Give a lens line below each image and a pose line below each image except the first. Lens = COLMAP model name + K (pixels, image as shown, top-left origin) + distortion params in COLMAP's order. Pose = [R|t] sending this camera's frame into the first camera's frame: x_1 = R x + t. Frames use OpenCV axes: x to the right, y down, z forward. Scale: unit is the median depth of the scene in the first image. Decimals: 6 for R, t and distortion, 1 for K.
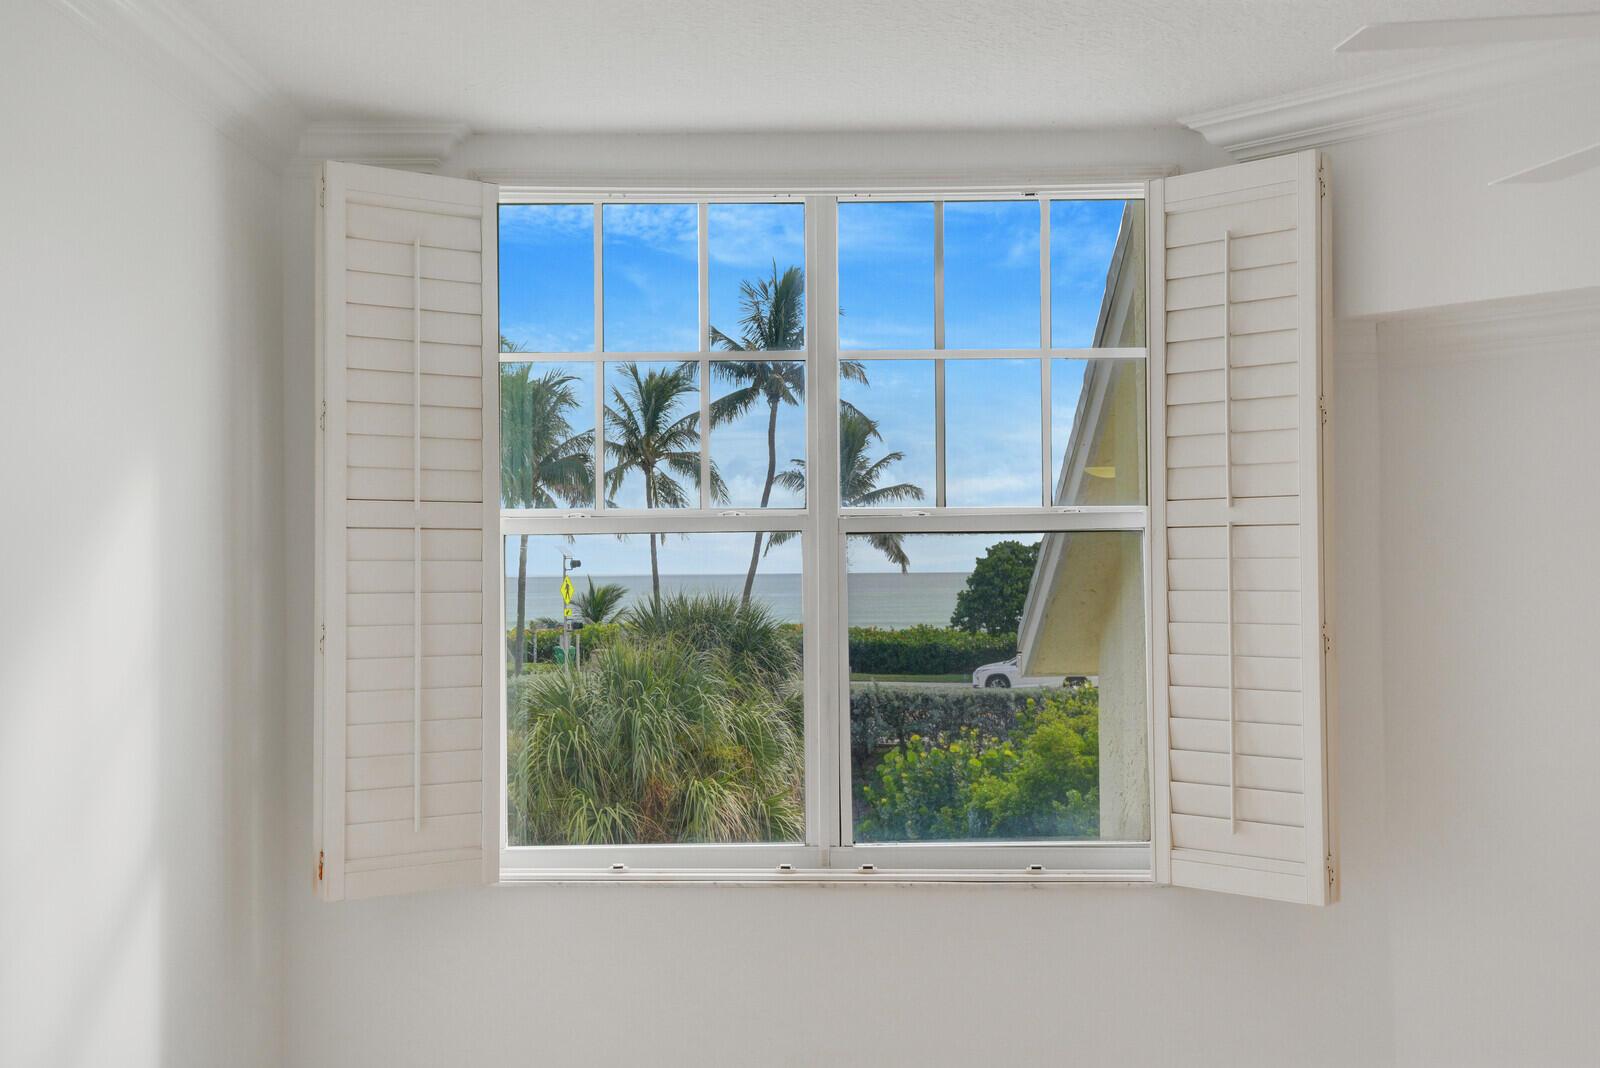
lens RADIAL K [[1603.0, 0, 800.0], [0, 1603.0, 534.0], [0, 0, 1]] dist [0.104613, 0.008283]
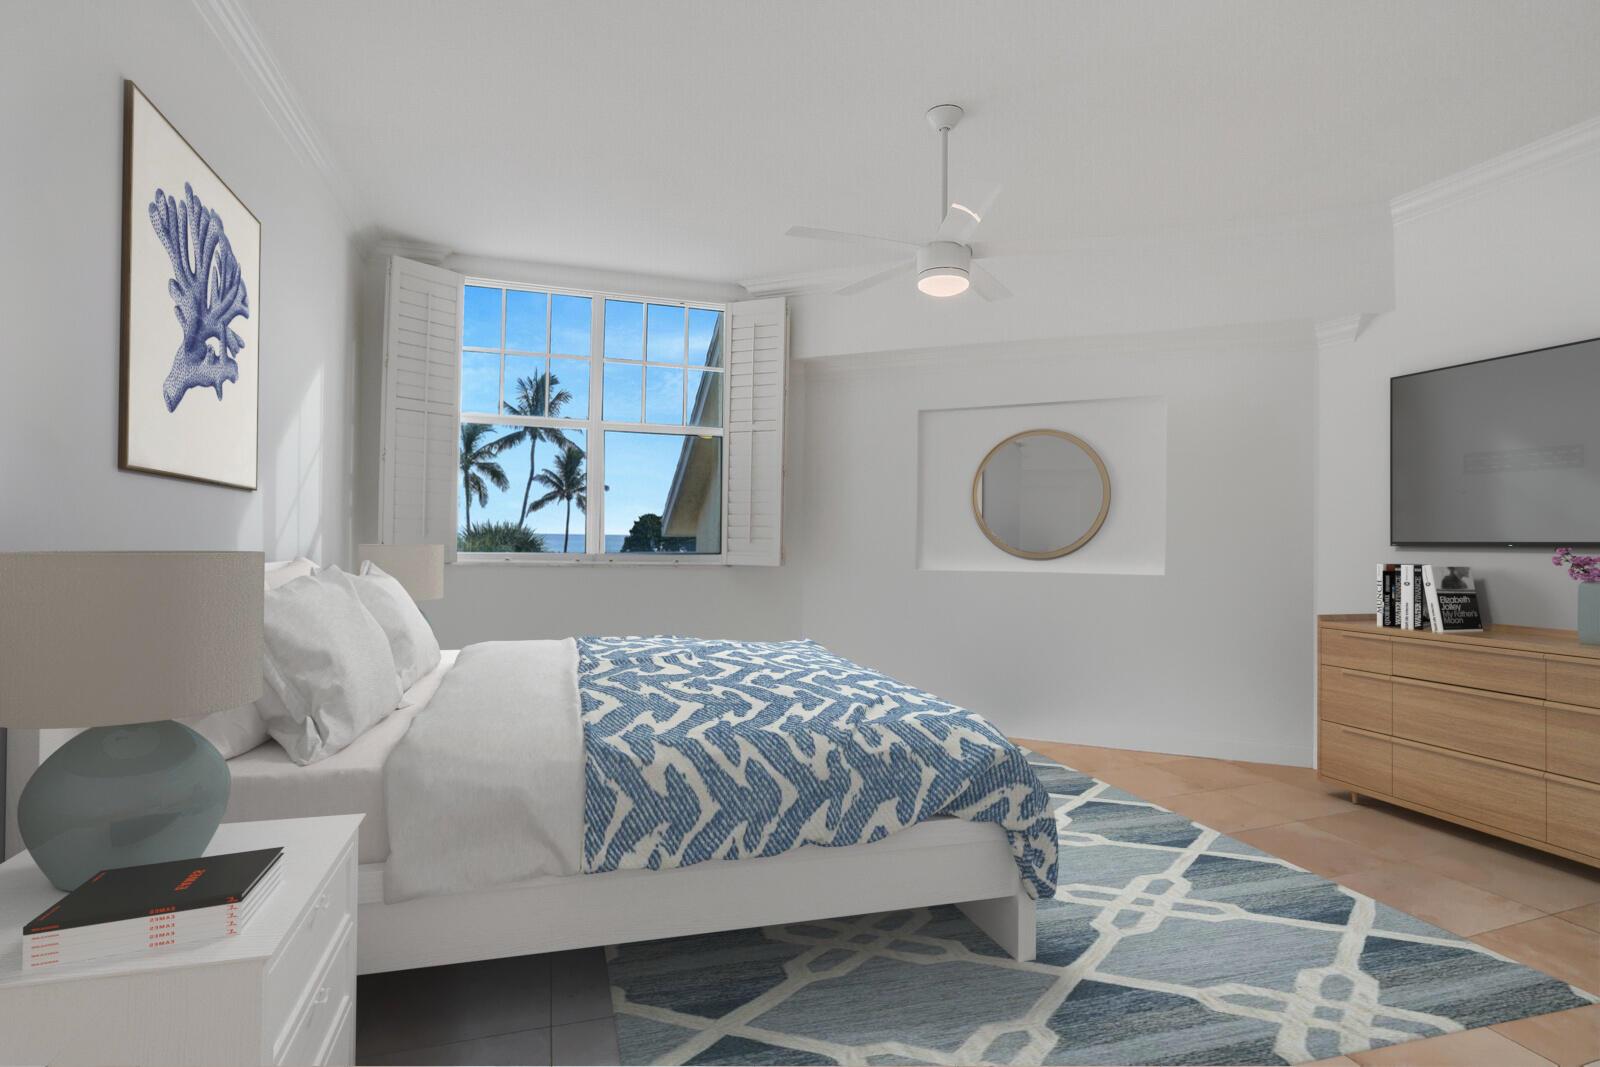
lens RADIAL K [[760.9, 0, 800.6], [0, 760.9, 528.7], [0, 0, 1]] dist [-0.070723, 0.027048]
pose [[0.947365, 0.019940, 0.319534, -0.059757], [-0.028521, 0.999347, 0.022195, 0.127431], [-0.318883, -0.030140, 0.947315, -0.233865]]
